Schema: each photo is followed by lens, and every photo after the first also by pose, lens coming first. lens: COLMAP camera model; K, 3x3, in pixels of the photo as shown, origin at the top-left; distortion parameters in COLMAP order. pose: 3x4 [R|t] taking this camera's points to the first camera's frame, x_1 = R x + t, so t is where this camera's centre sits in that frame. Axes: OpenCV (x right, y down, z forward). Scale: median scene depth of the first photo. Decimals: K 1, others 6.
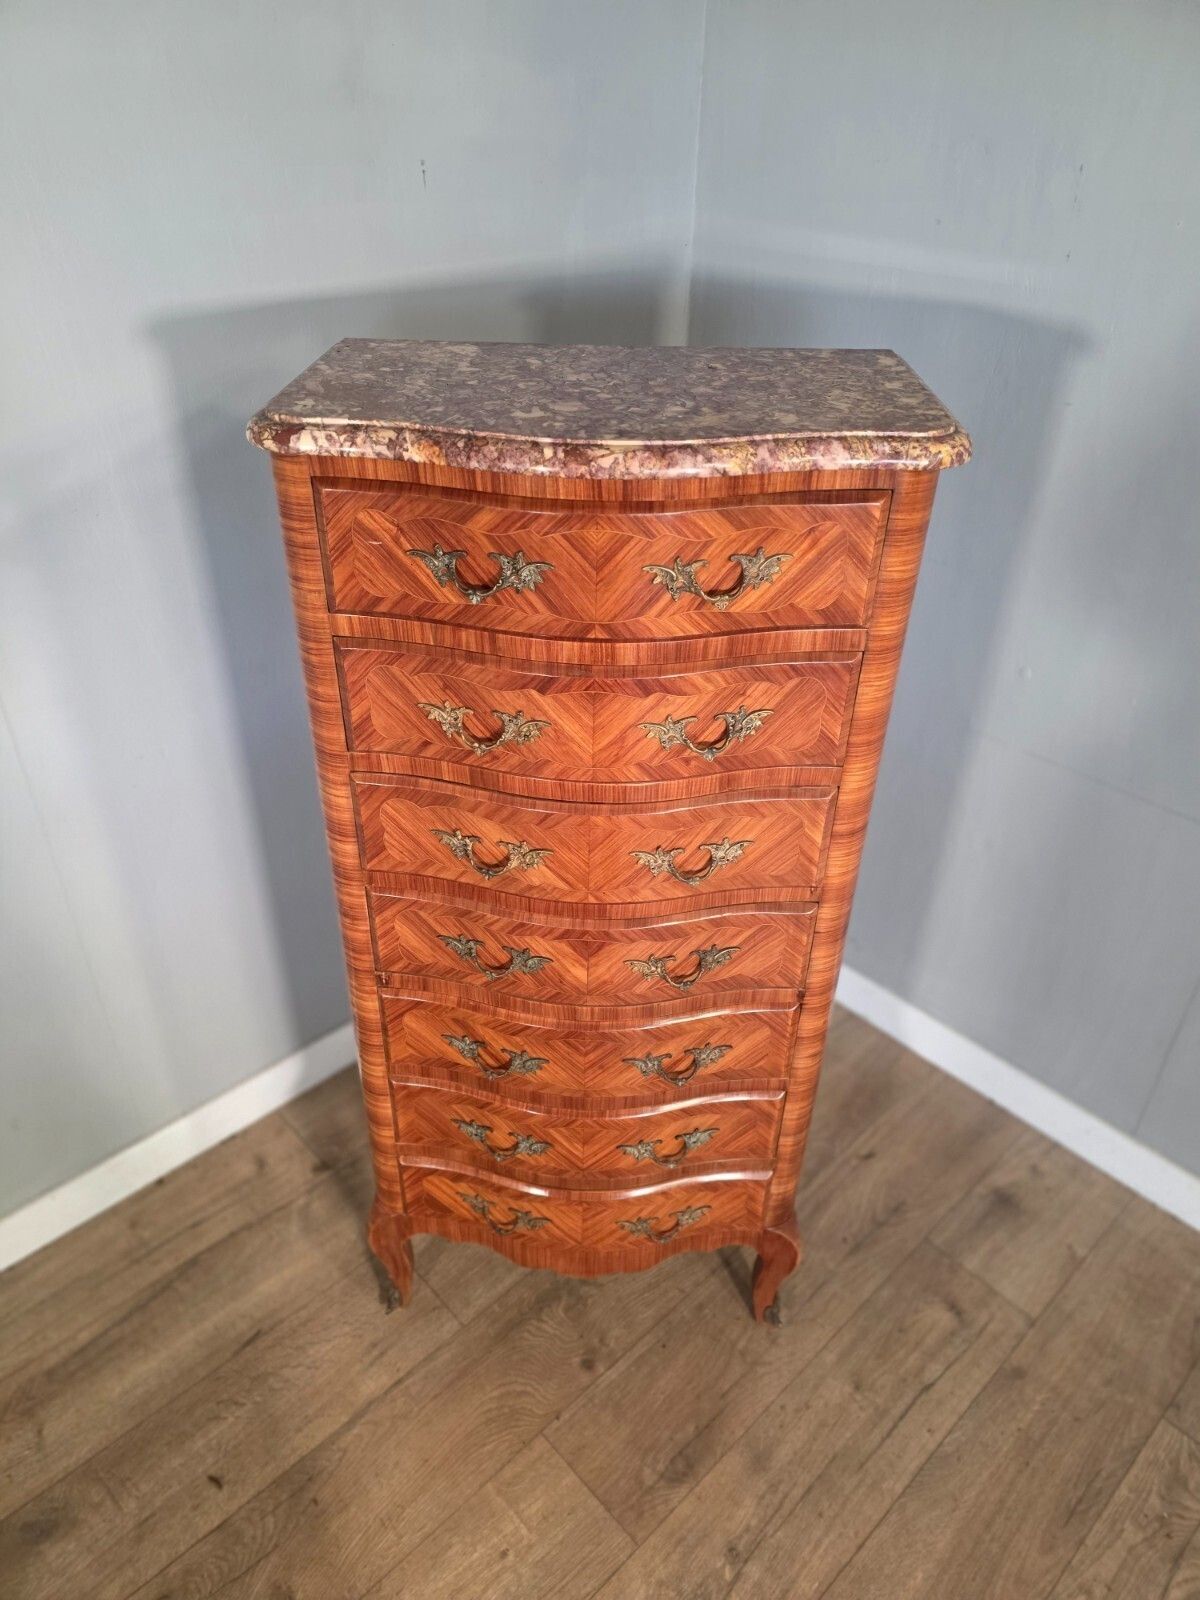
lens RADIAL K [[1076.5, 0, 590.8], [0, 1076.5, 810.2], [0, 0, 1]] dist [0.066767, -0.066760]
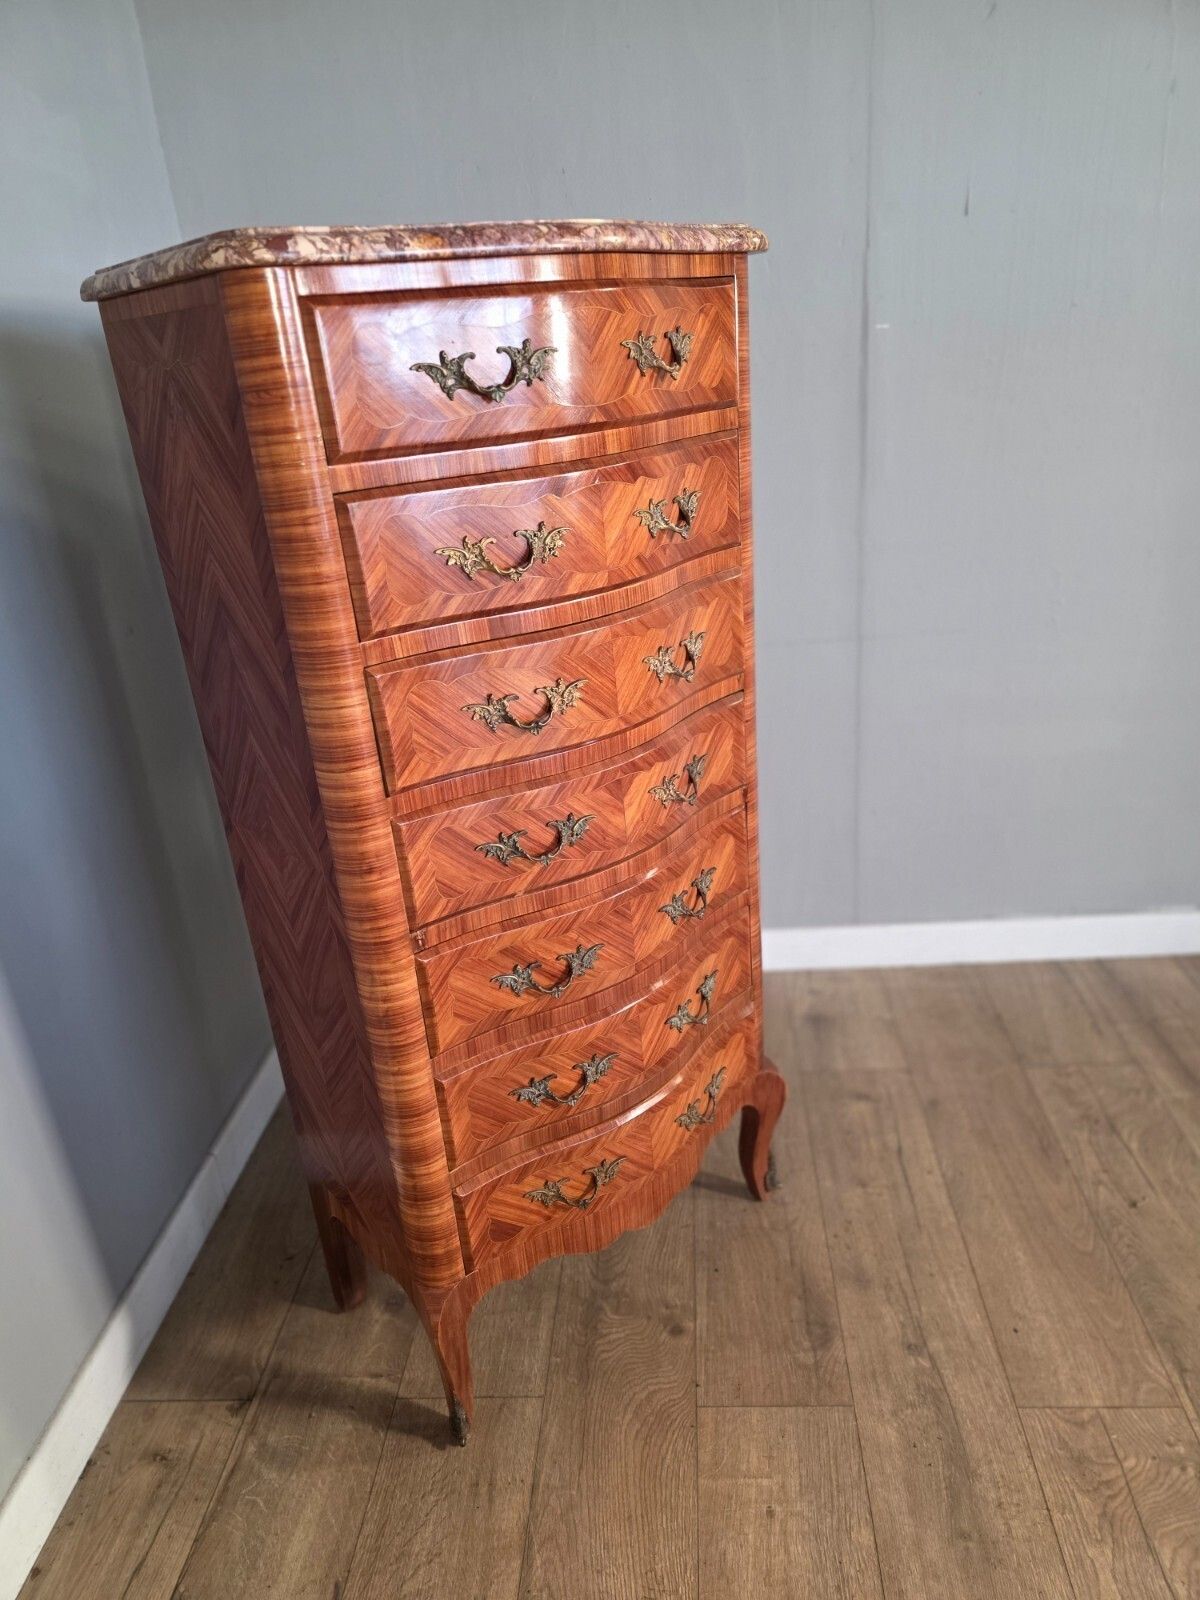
lens RADIAL K [[1075.5, 0, 610.3], [0, 1075.5, 810.9], [0, 0, 1]] dist [0.067905, -0.066797]
pose [[0.723793, -0.336897, 0.602182, -0.631812], [0.457945, 0.887339, -0.053995, 0.201977], [-0.516149, 0.314848, 0.796531, 0.225350]]
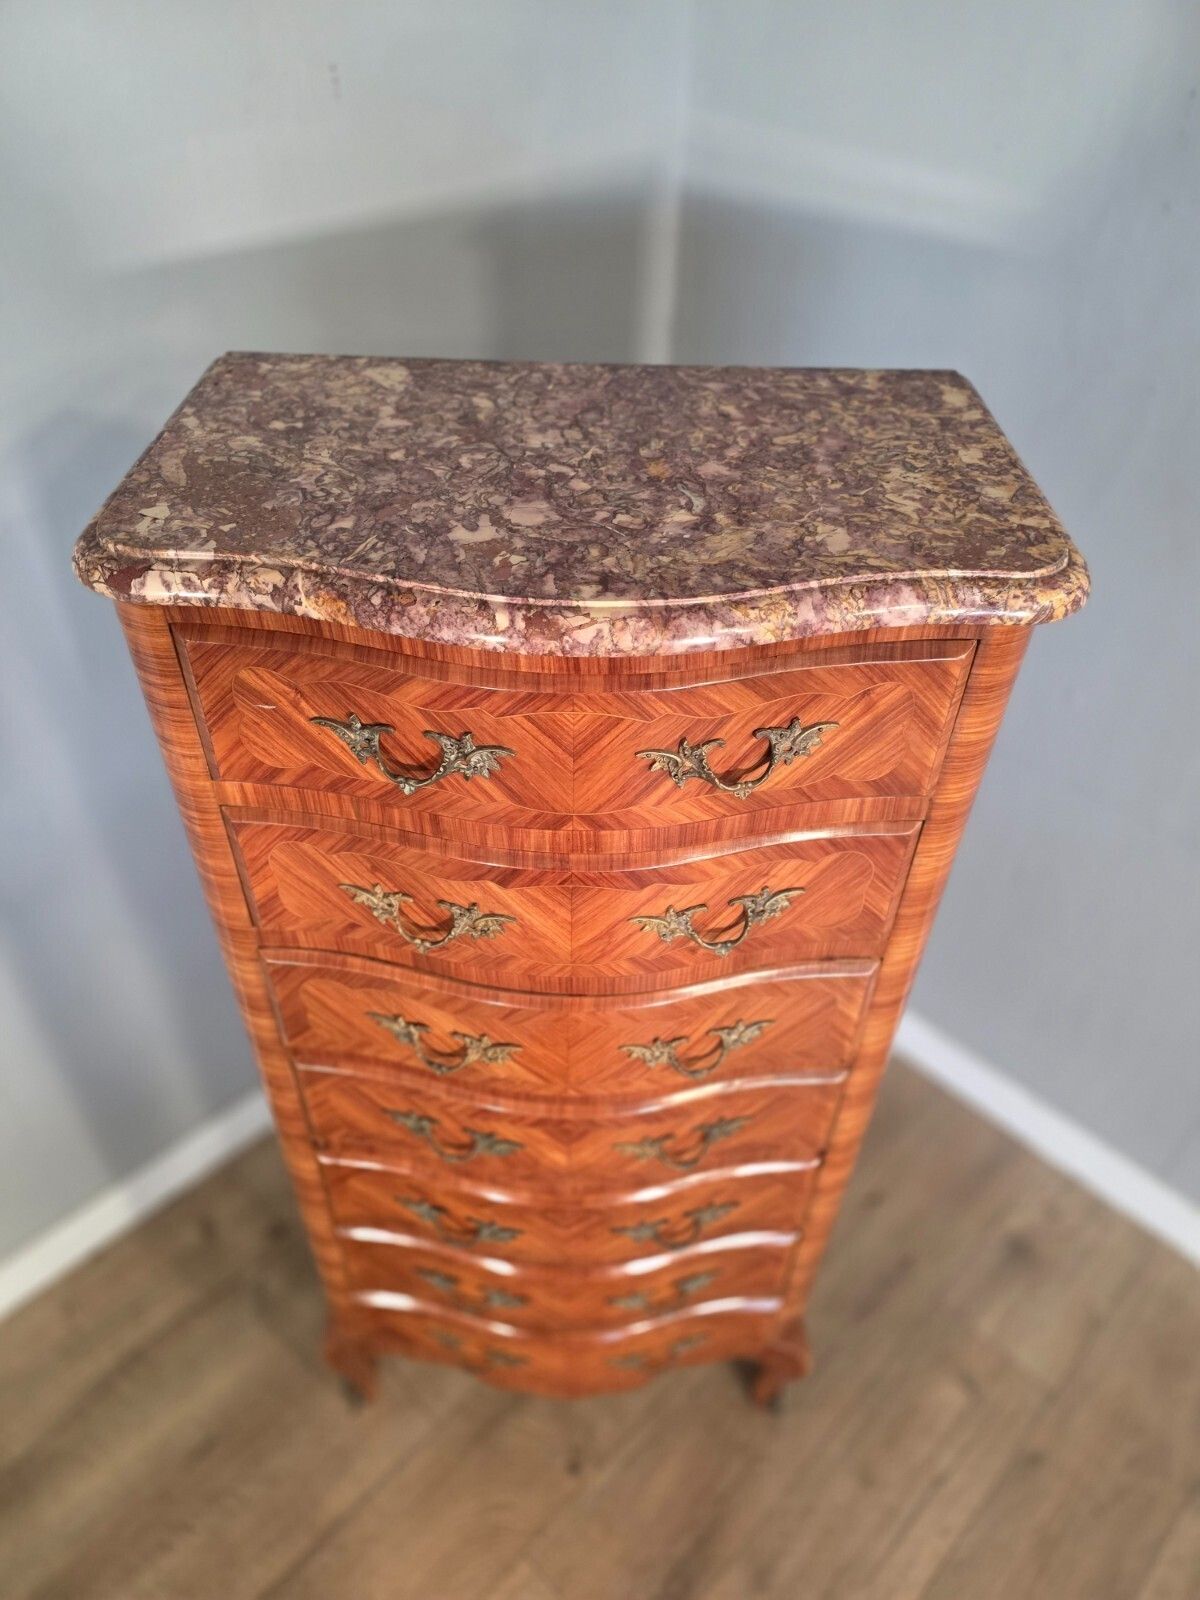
lens RADIAL K [[1087.1, 0, 604.2], [0, 1087.1, 798.3], [0, 0, 1]] dist [0.068363, -0.096405]
pose [[0.999339, -0.015160, 0.033045, 0.001265], [0.010911, 0.992076, 0.125164, -0.231710], [-0.034681, -0.124721, 0.991586, 0.218862]]
